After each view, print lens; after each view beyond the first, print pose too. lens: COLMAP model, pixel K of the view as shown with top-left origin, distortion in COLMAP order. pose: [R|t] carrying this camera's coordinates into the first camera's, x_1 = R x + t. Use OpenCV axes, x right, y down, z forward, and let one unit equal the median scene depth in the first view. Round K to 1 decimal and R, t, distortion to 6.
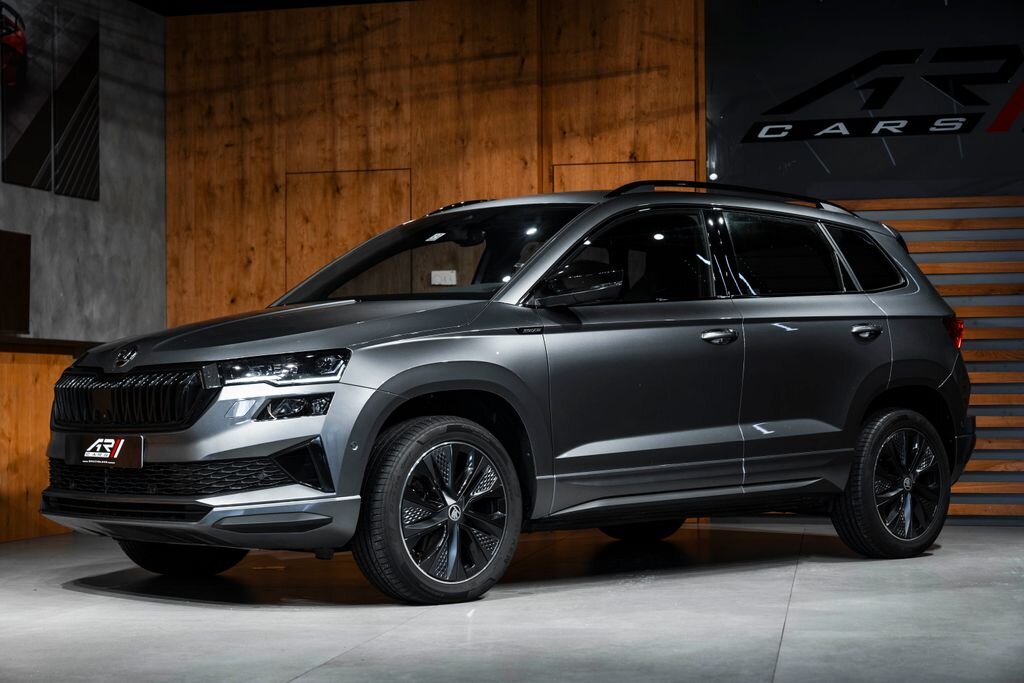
lens RADIAL K [[2010.6, 0, 512.0], [0, 2010.6, 341.5], [0, 0, 1]] dist [-0.003527, -0.255733]
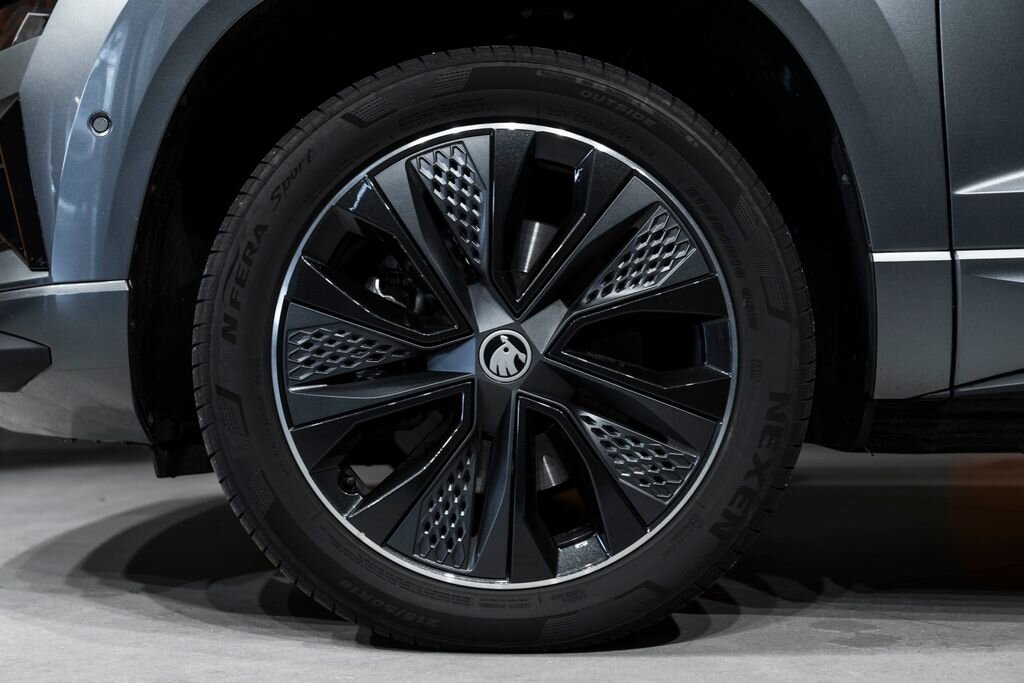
lens RADIAL K [[1522.3, 0, 512.0], [0, 1522.3, 341.5], [0, 0, 1]] dist [-0.010656, -0.021532]
pose [[0.743389, 0.012118, -0.668750, 0.077111], [0.001991, 0.999791, 0.020330, 0.047581], [0.668857, -0.016444, 0.743210, 0.504278]]
